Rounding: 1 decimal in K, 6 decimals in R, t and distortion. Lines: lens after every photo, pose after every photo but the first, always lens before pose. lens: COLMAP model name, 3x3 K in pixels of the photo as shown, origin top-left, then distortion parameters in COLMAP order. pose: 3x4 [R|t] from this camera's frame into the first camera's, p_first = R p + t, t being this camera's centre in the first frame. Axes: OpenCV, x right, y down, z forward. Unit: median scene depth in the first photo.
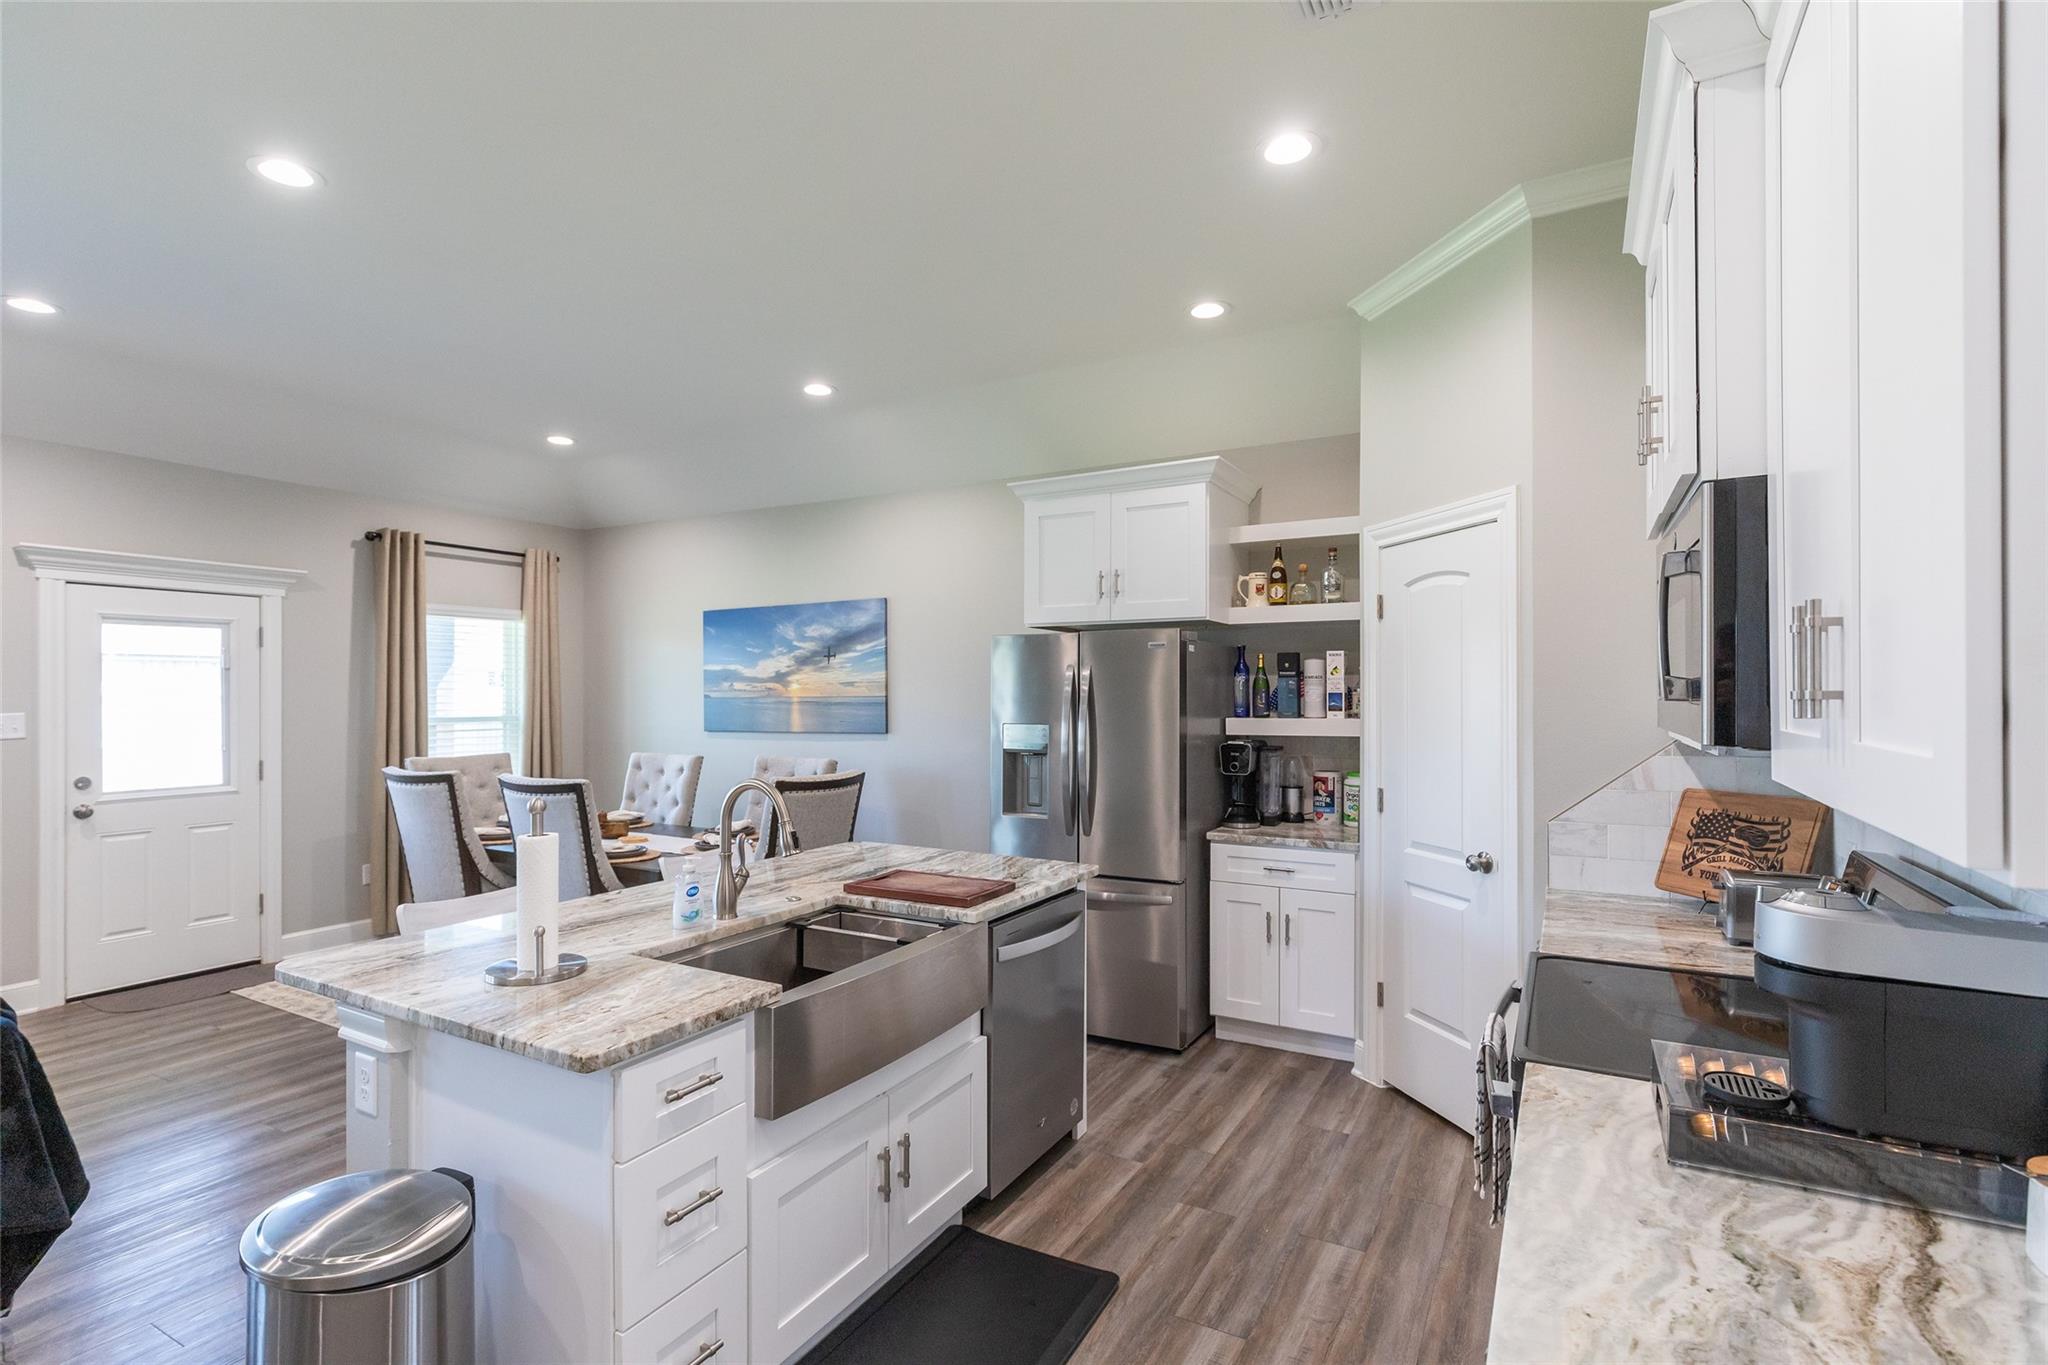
lens RADIAL K [[977.9, 0, 1016.4], [0, 977.9, 685.6], [0, 0, 1]] dist [0.000988, 0.000402]
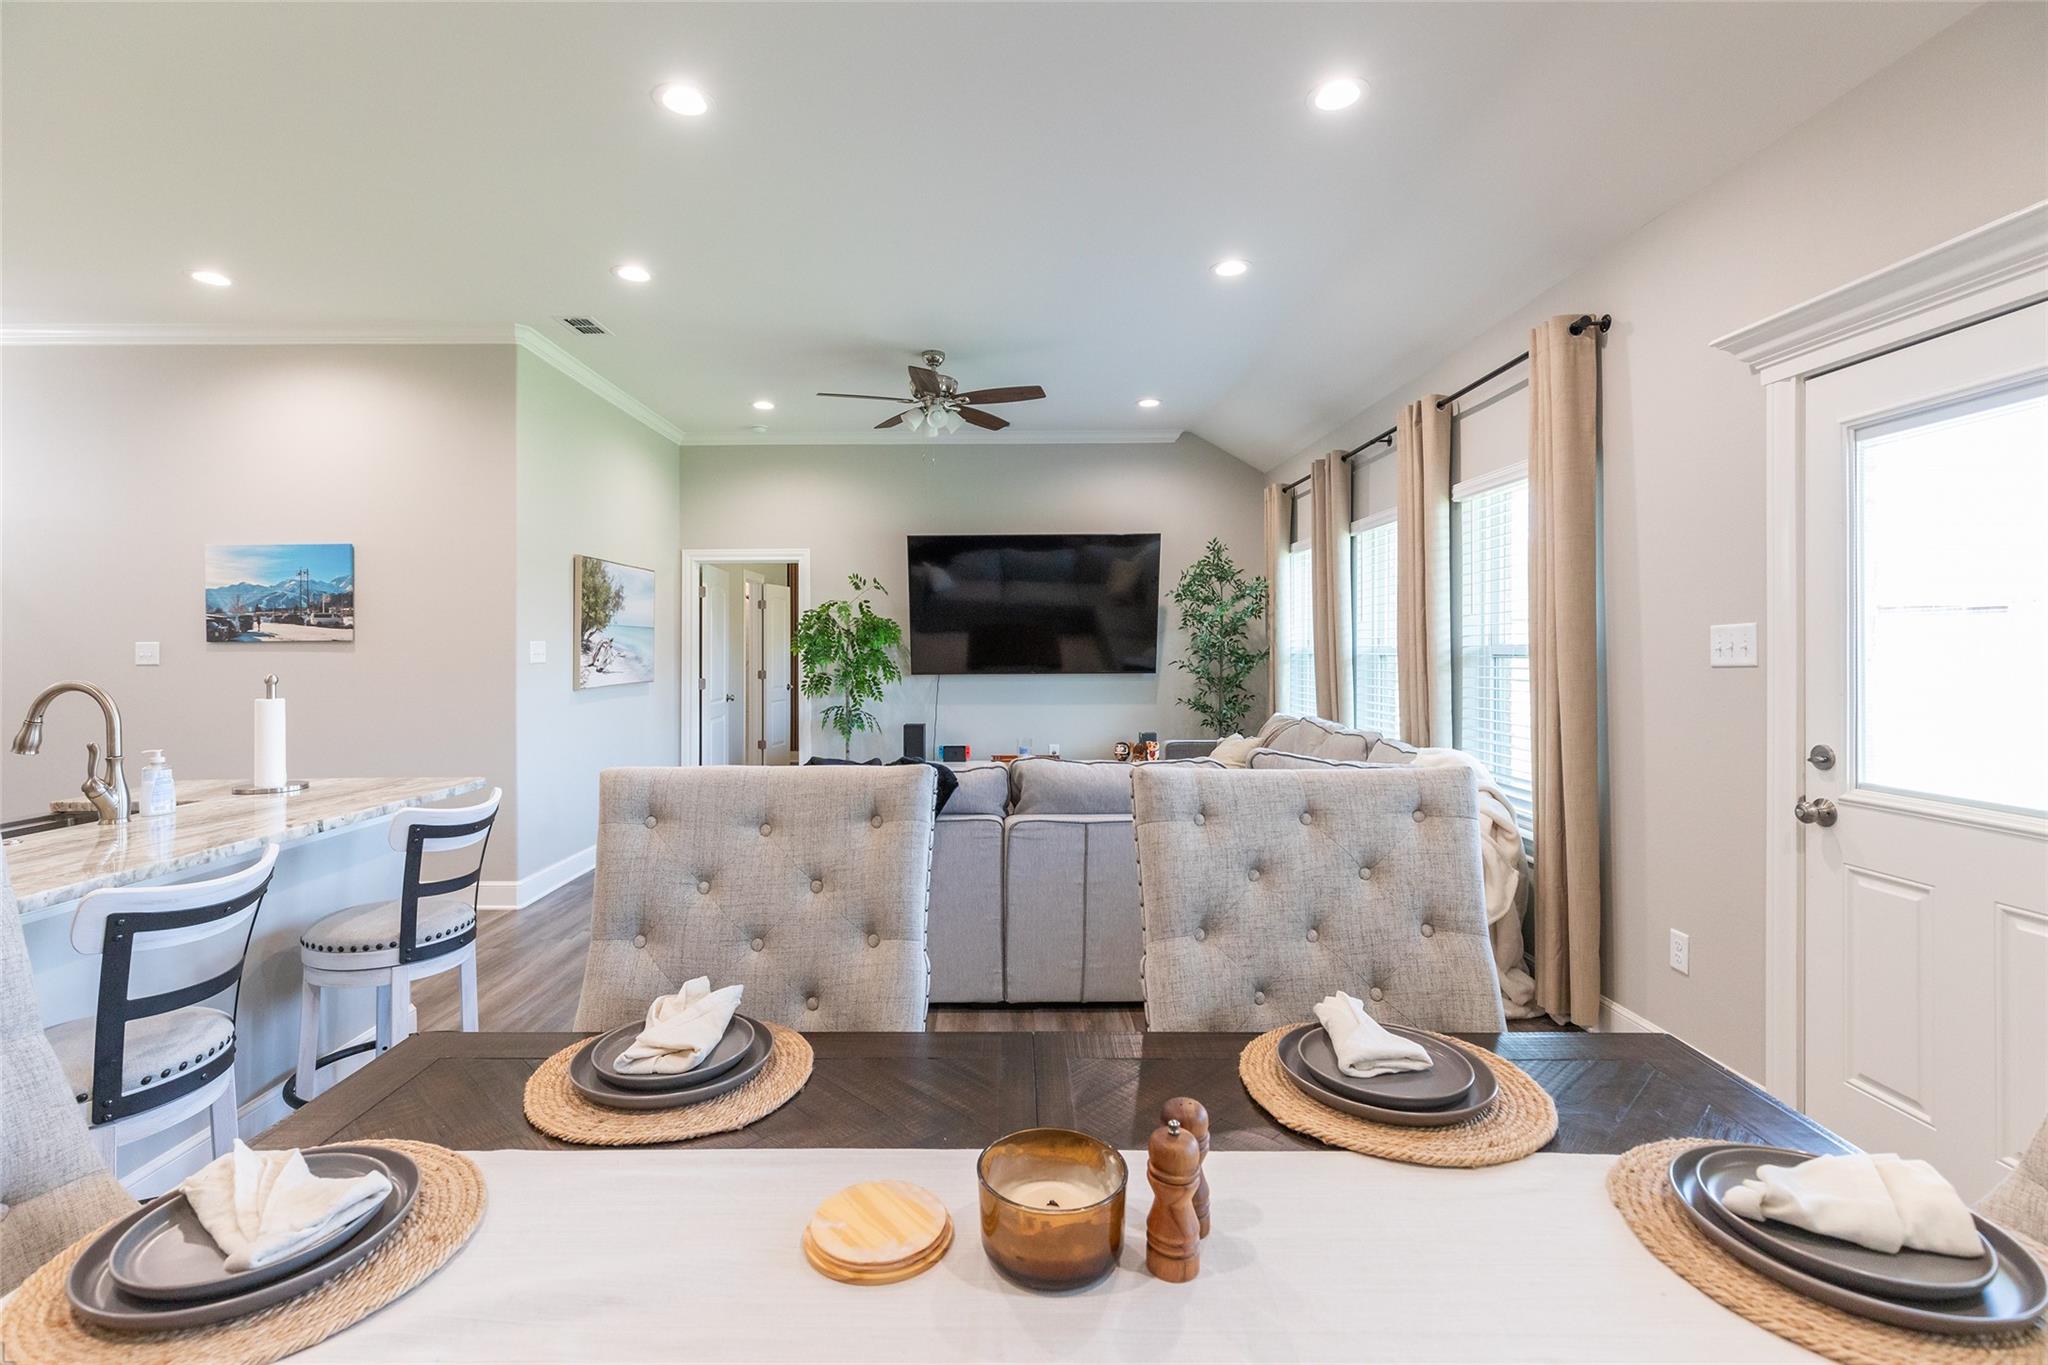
lens RADIAL K [[934.3, 0, 997.4], [0, 934.3, 648.5], [0, 0, 1]] dist [0.010438, -0.001195]
pose [[-0.871498, 0.006030, -0.490361, -0.355769], [0.009518, 0.999944, -0.004620, 0.043562], [0.490306, -0.008694, -0.871507, 1.326403]]
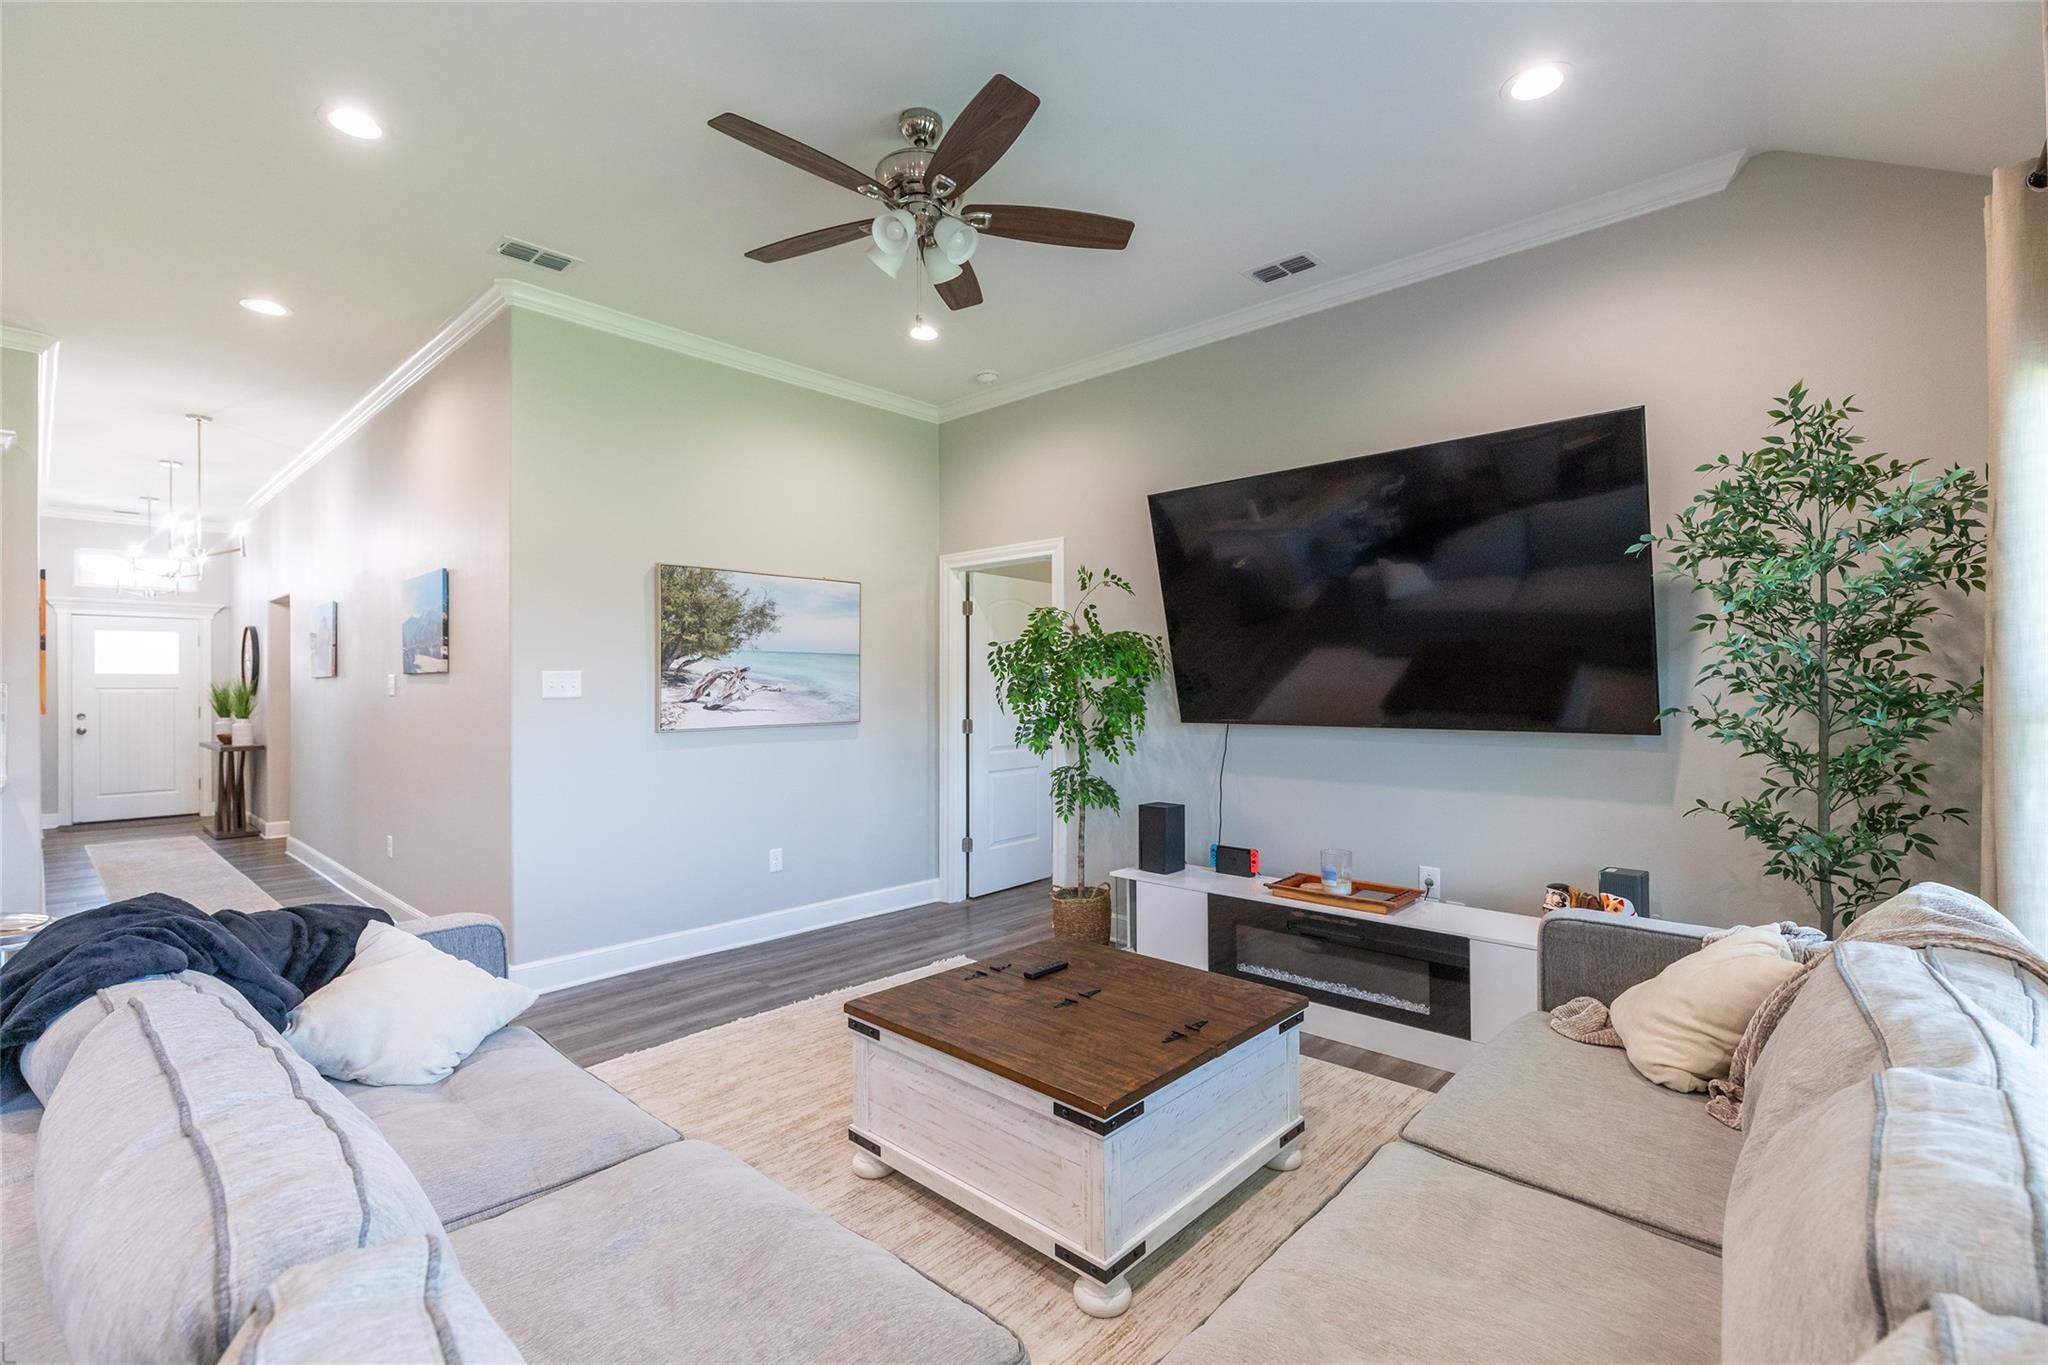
lens RADIAL K [[916.5, 0, 1024.0], [0, 916.5, 682.5], [0, 0, 1]] dist [0.010251, -0.000206]
pose [[-0.972379, 0.006477, 0.233318, -1.090149], [0.003878, 0.999925, -0.011597, 0.048230], [-0.233376, -0.010372, -0.972331, 0.831905]]
